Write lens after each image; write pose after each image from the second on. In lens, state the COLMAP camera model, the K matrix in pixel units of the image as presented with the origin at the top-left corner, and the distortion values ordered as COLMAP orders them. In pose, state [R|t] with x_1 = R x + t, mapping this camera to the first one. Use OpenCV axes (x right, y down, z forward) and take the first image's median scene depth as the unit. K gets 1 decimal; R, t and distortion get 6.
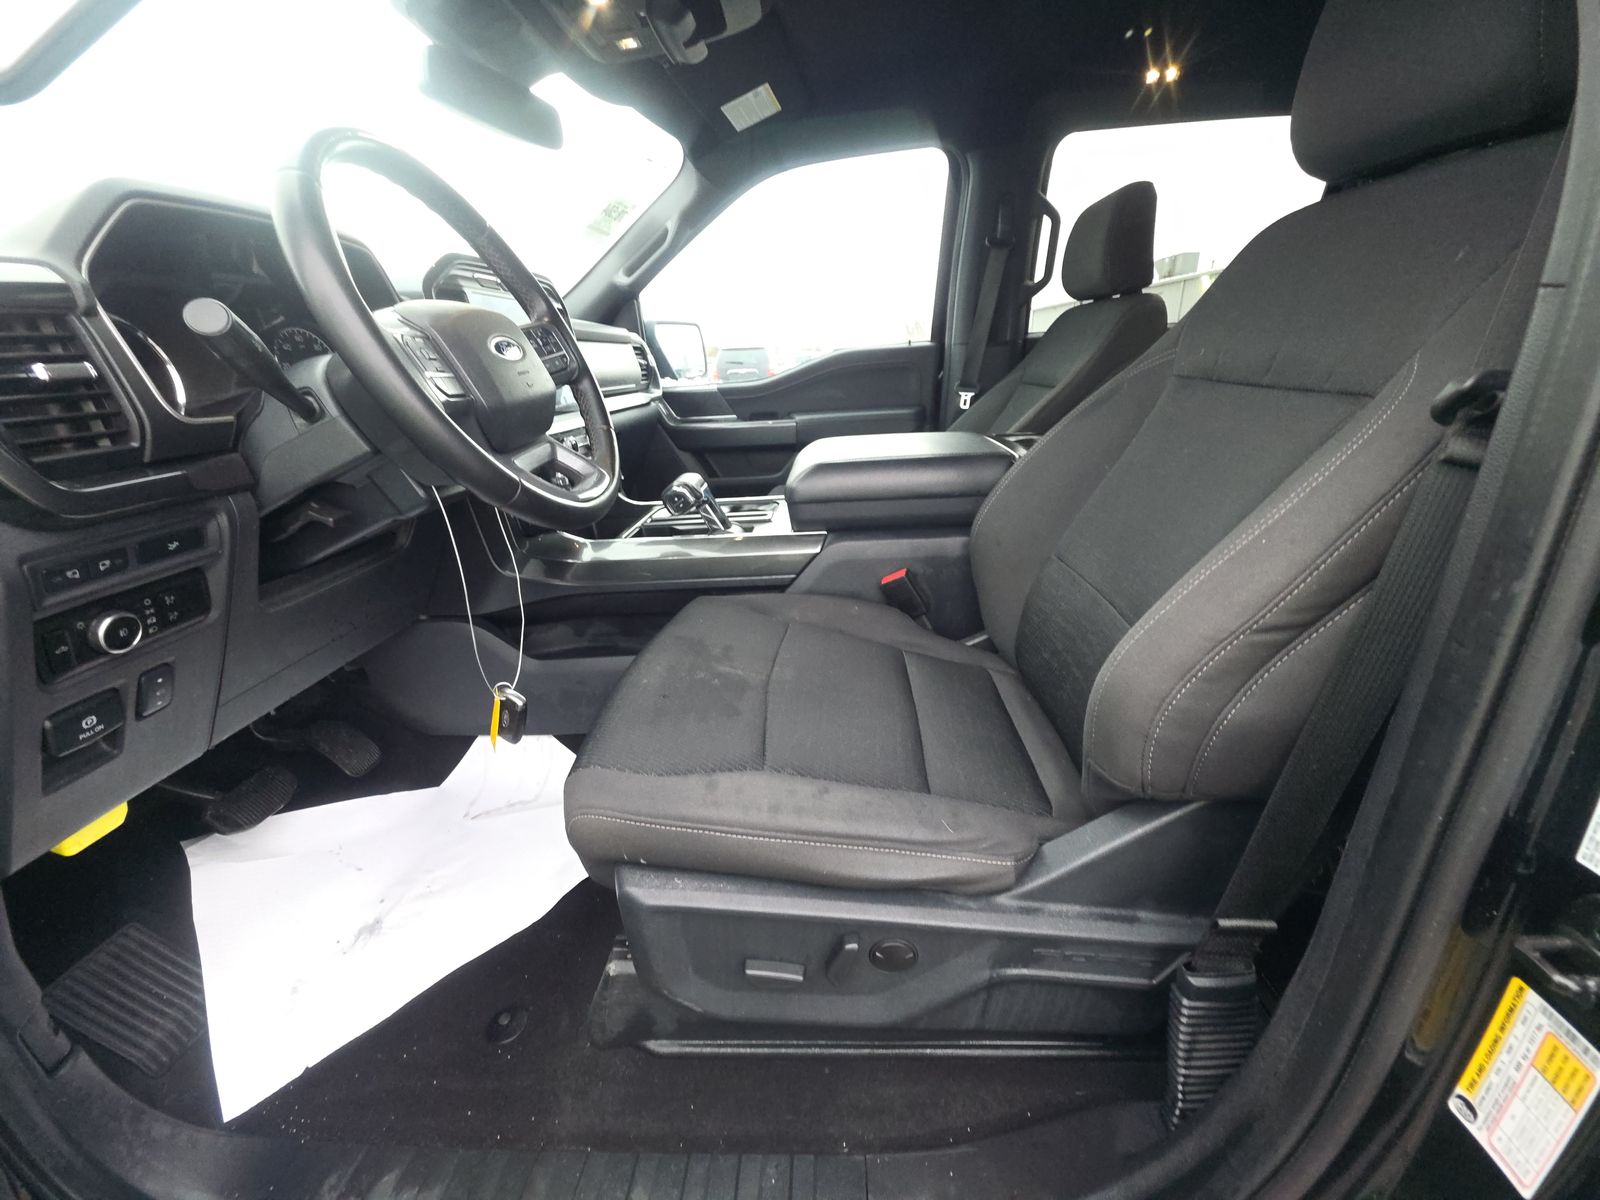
lens RADIAL K [[637.9, 0, 802.6], [0, 637.9, 608.0], [0, 0, 1]] dist [0.003026, -0.002805]
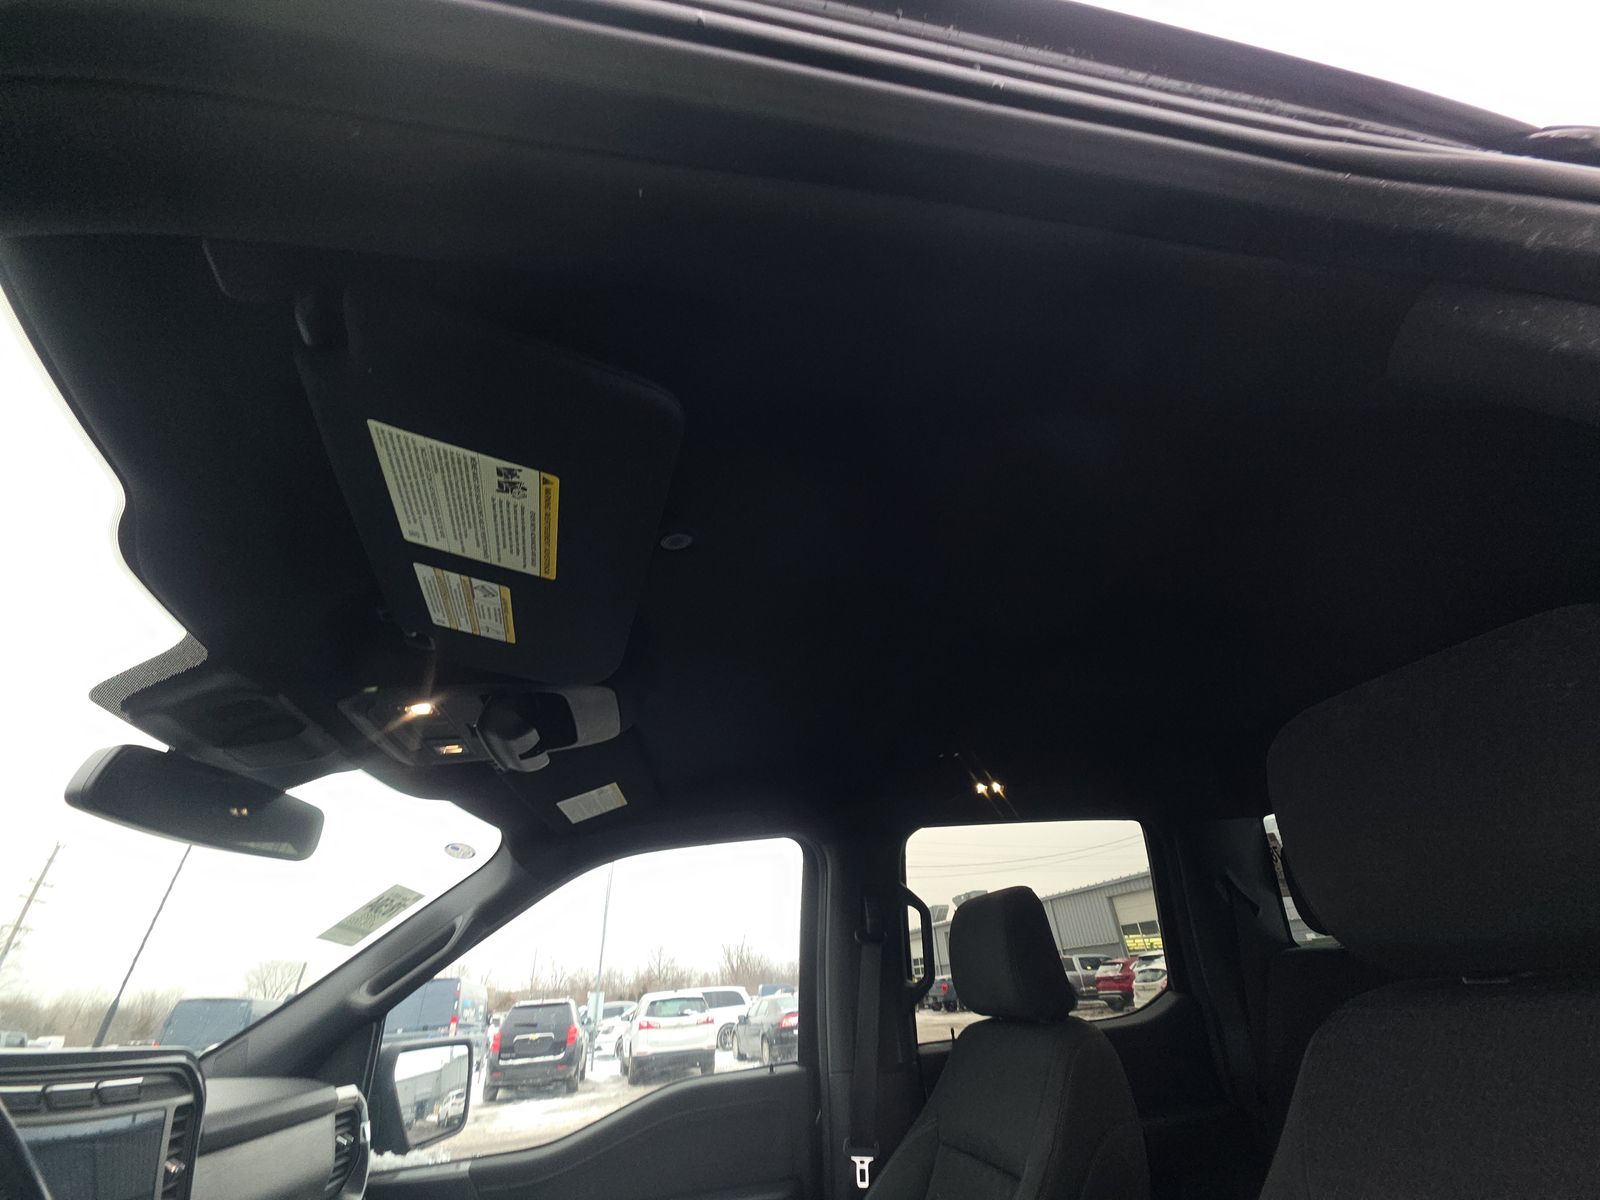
lens RADIAL K [[637.9, 0, 808.4], [0, 637.9, 599.4], [0, 0, 1]] dist [0.003026, -0.002805]
pose [[0.967160, 0.105178, 0.231387, -0.021254], [0.122696, 0.604067, -0.787432, -0.181140], [-0.222594, 0.789962, 0.571324, 0.164505]]
